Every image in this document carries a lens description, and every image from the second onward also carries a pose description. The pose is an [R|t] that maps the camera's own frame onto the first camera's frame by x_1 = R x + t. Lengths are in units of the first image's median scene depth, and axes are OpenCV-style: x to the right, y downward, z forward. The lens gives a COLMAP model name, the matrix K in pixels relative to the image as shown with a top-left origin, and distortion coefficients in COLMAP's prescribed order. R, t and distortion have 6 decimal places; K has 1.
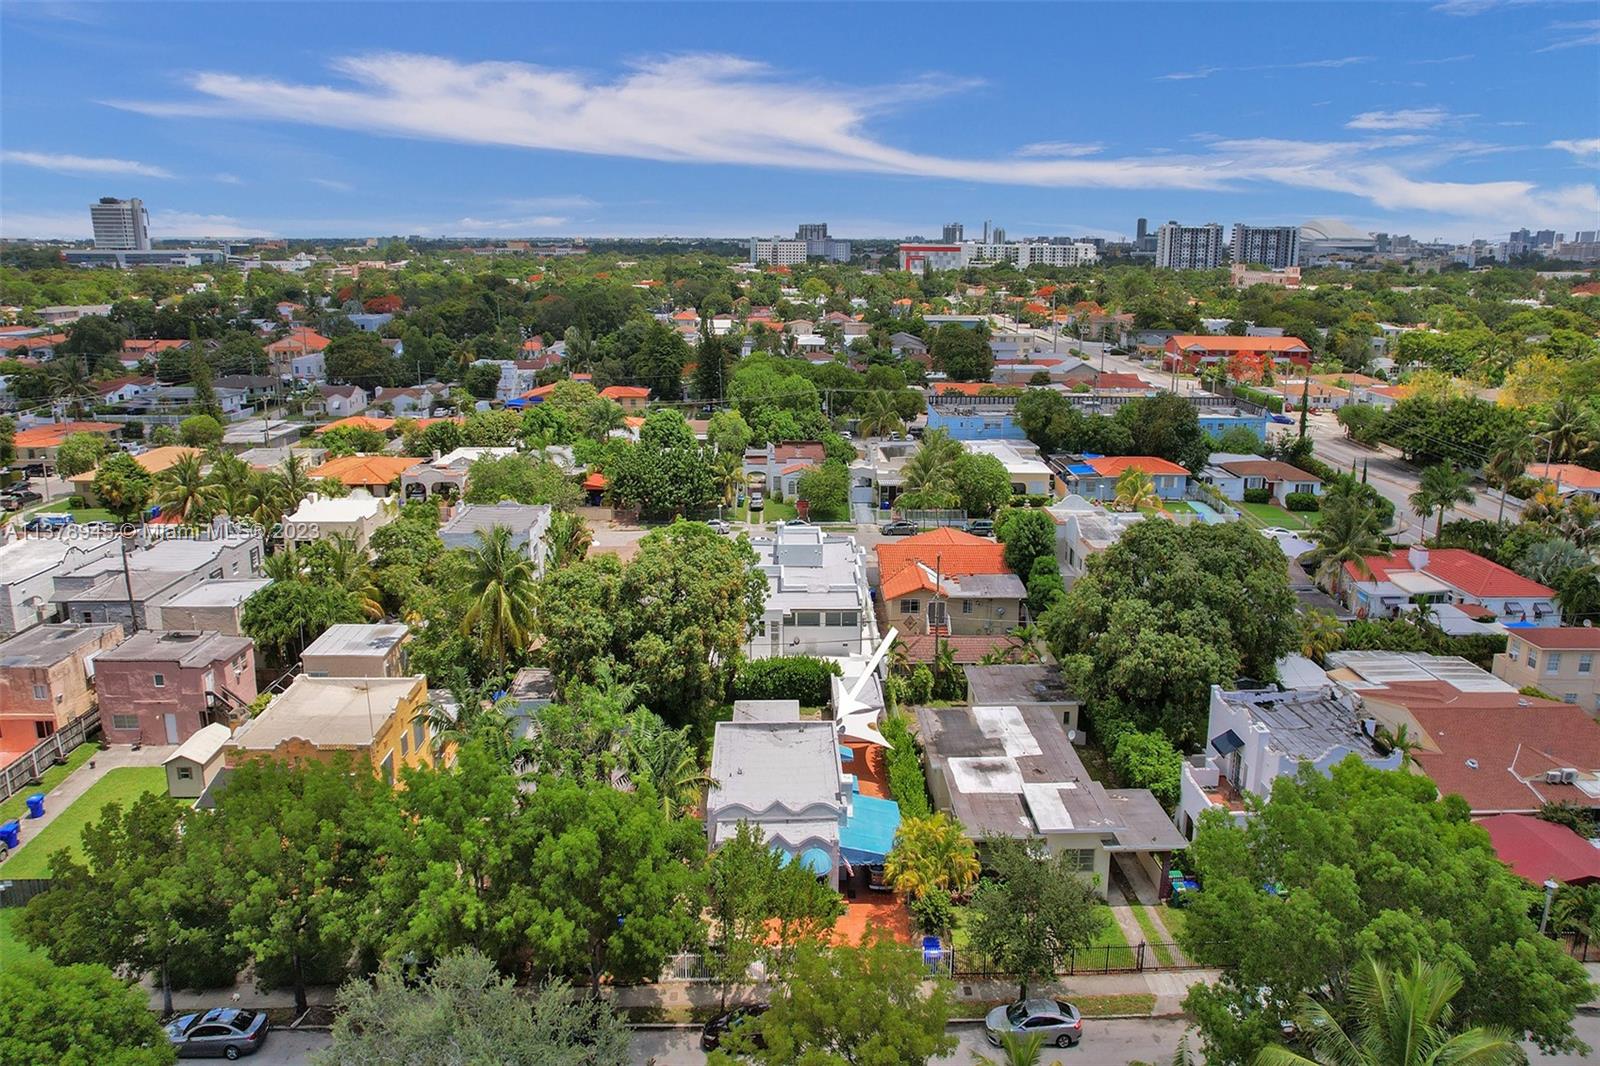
lens RADIAL K [[1005.8, 0, 809.6], [0, 1005.8, 526.4], [0, 0, 1]] dist [-0.065660, 0.049384]
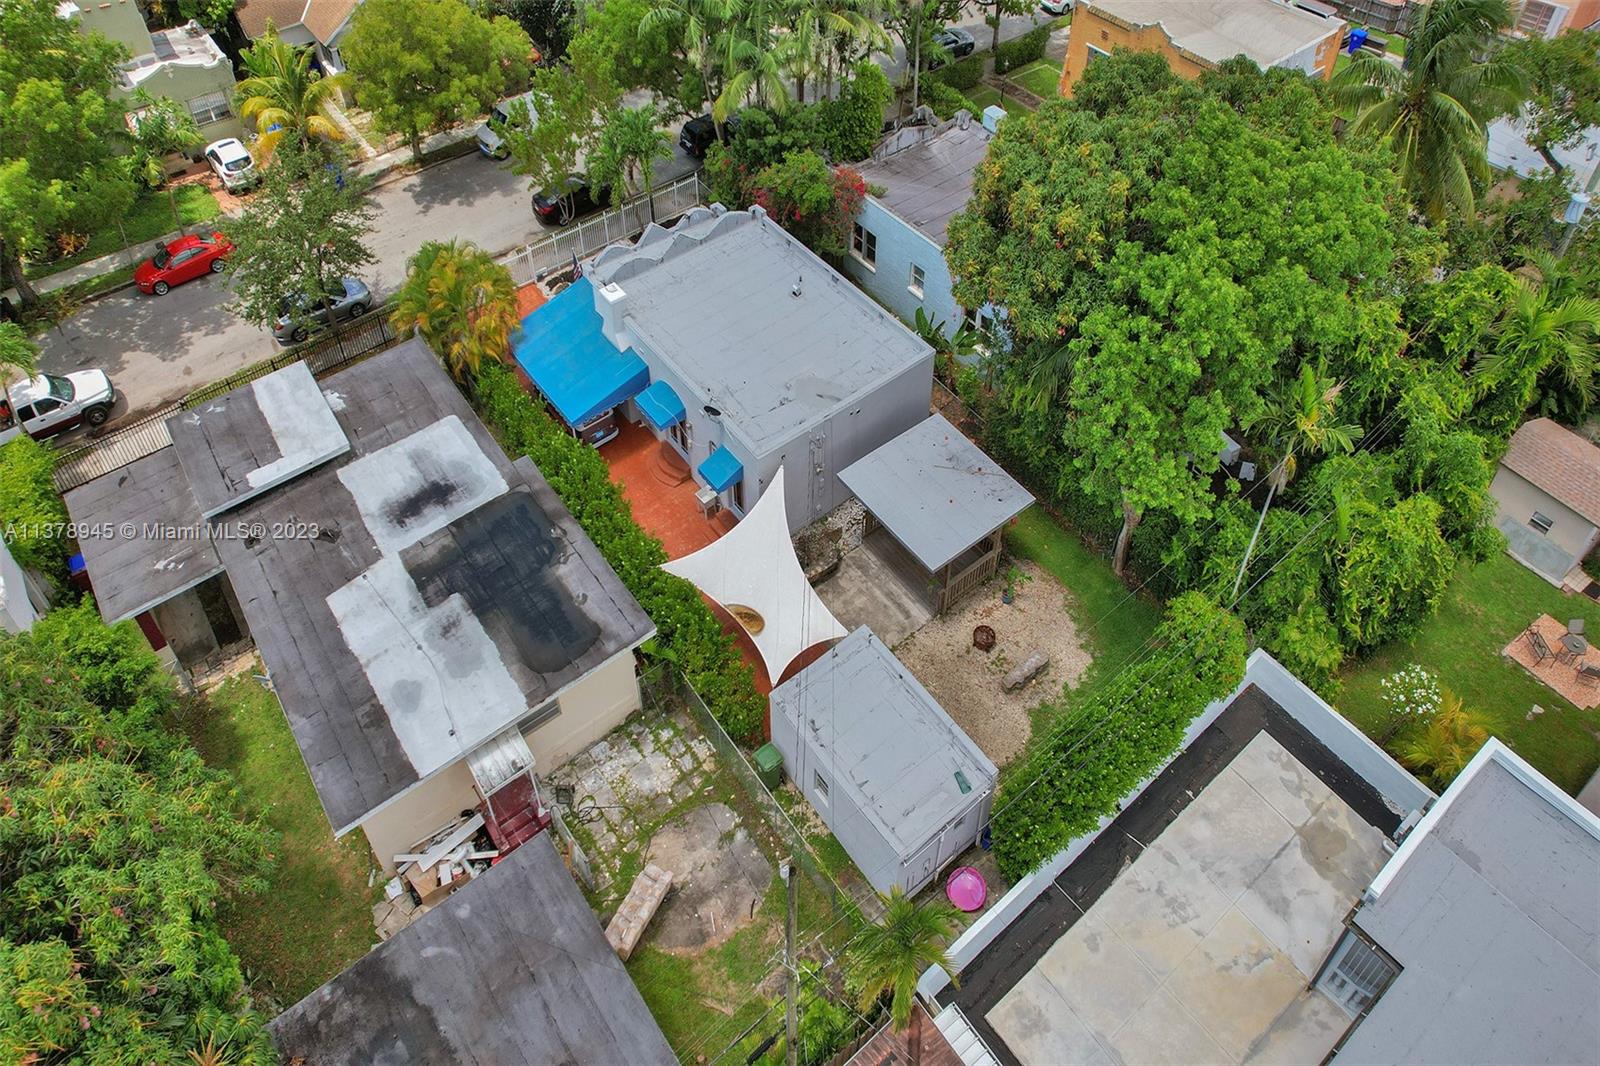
lens RADIAL K [[986.4, 0, 793.8], [0, 986.4, 349.0], [0, 0, 1]] dist [-0.054854, 0.020435]
pose [[-0.814138, 0.405534, -0.415598, 0.178128], [-0.164595, 0.525195, 0.834912, -0.223778], [0.556855, 0.748139, -0.360832, 1.081442]]
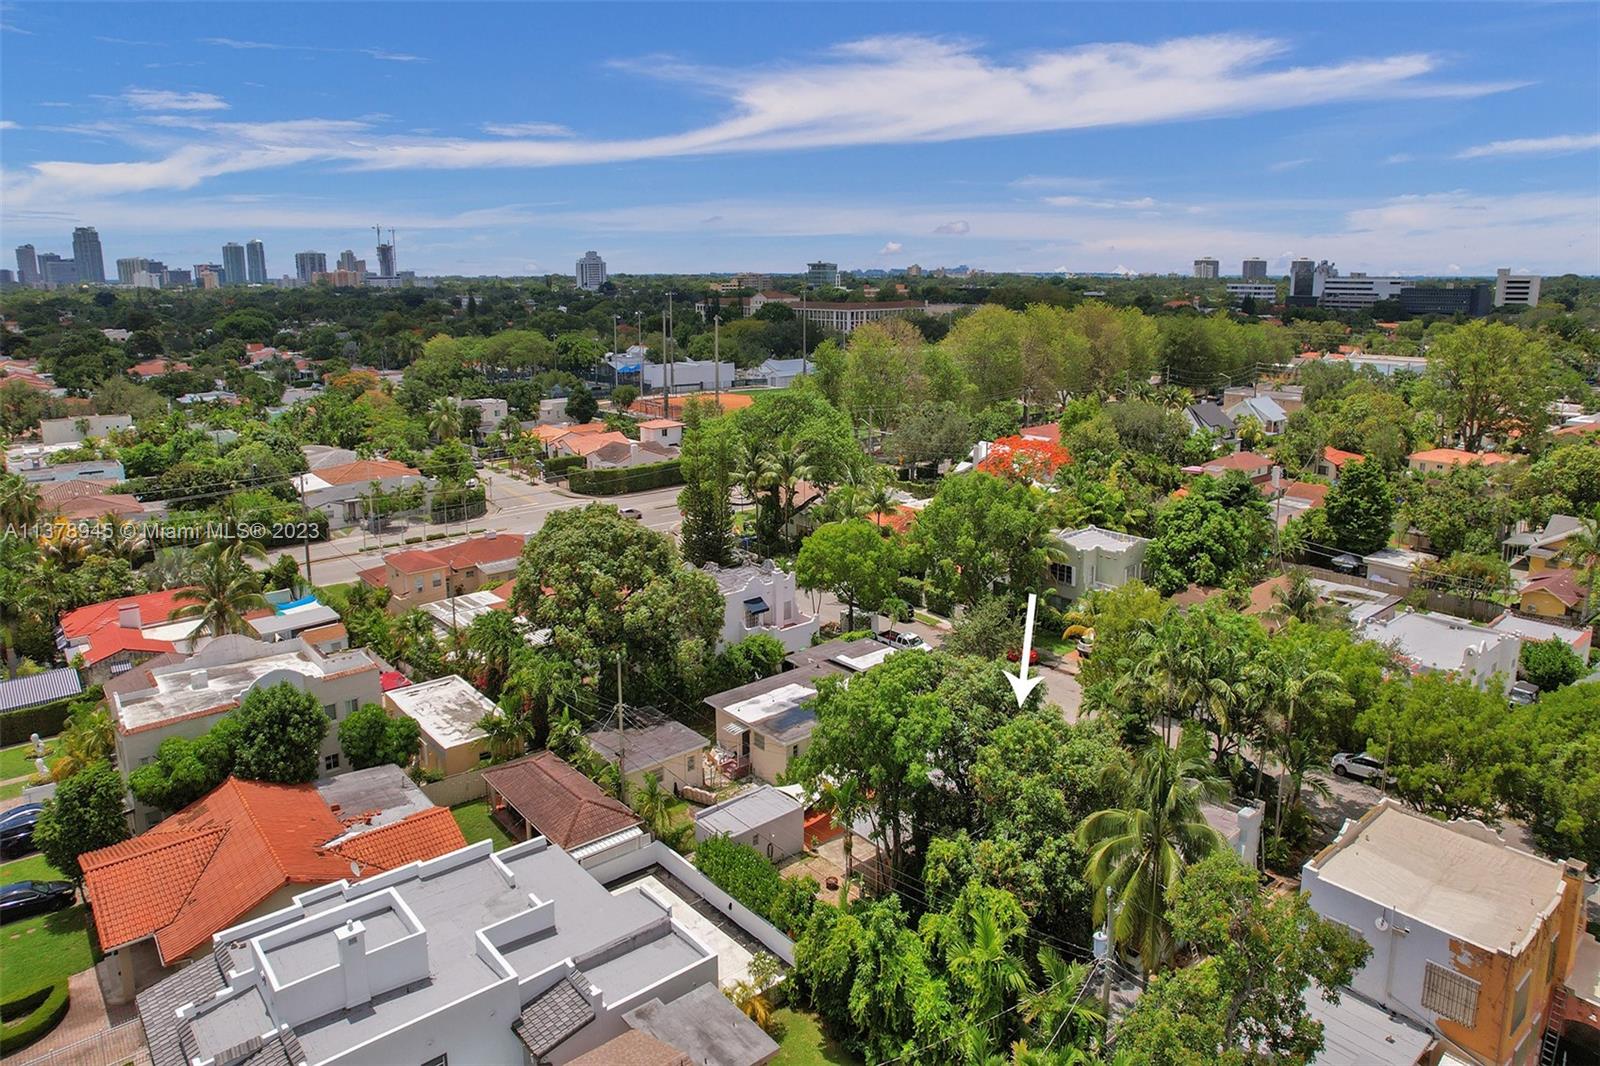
lens RADIAL K [[1005.8, 0, 801.1], [0, 1005.8, 538.9], [0, 0, 1]] dist [-0.065660, 0.049384]
pose [[-0.619117, -0.208179, 0.757202, -0.581485], [0.218250, 0.880622, 0.420561, -0.385215], [-0.754361, 0.425636, -0.499773, 1.371540]]
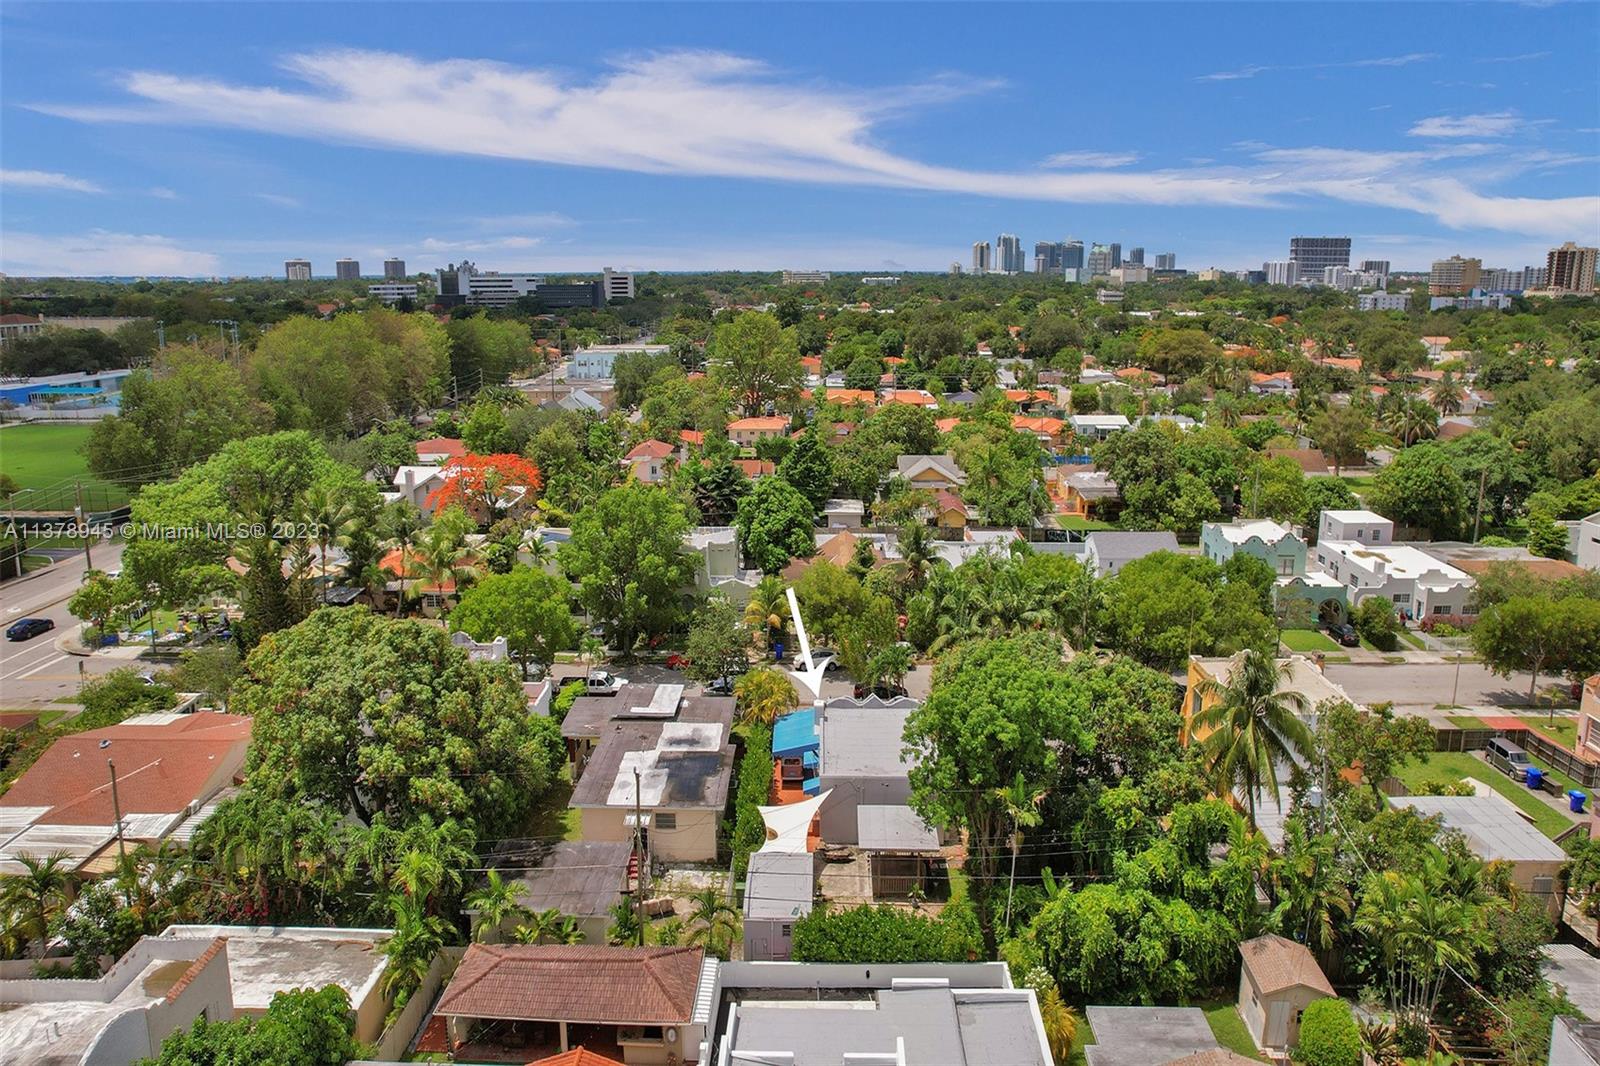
lens RADIAL K [[1005.8, 0, 813.0], [0, 1005.8, 509.2], [0, 0, 1]] dist [-0.065660, 0.049384]
pose [[-0.998765, -0.016210, 0.046966, -0.008071], [0.009246, 0.868129, 0.496253, -0.466258], [-0.048817, 0.496074, -0.866907, 1.604163]]
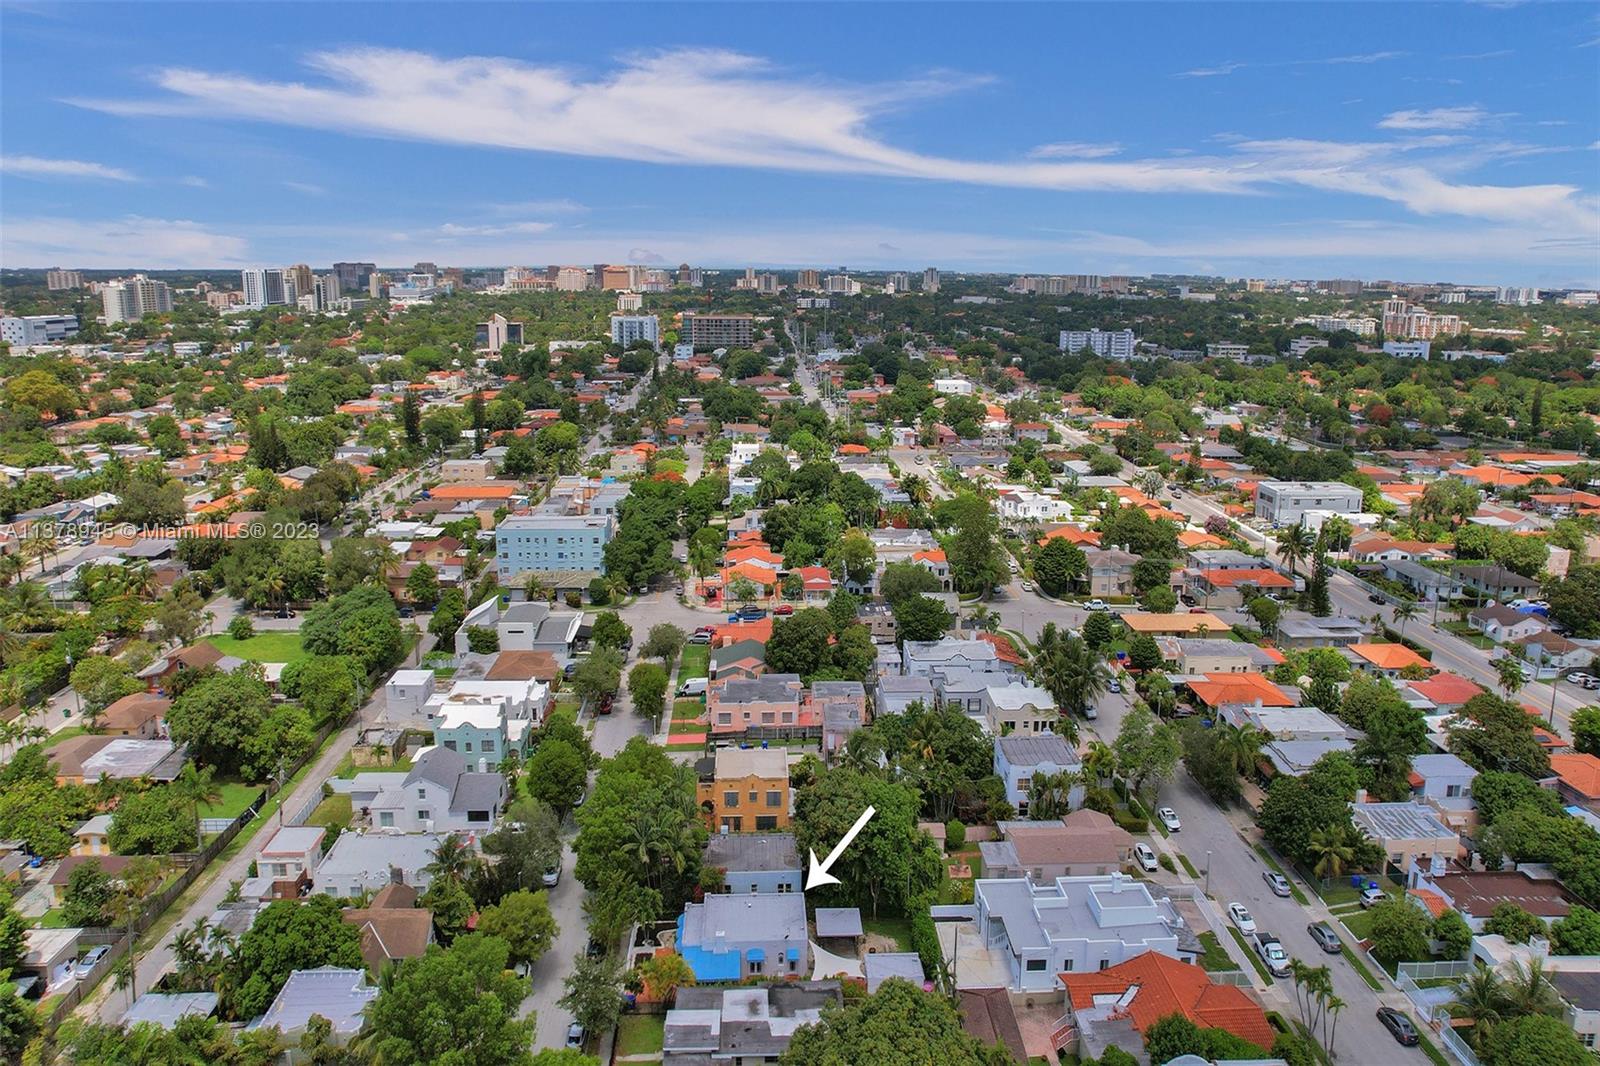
lens RADIAL K [[1005.8, 0, 801.8], [0, 1005.8, 540.8], [0, 0, 1]] dist [-0.065660, 0.049384]
pose [[0.011226, 0.257575, -0.966193, 1.283753], [-0.283872, 0.927320, 0.243914, -0.709930], [0.958796, 0.271537, 0.083528, 0.659169]]
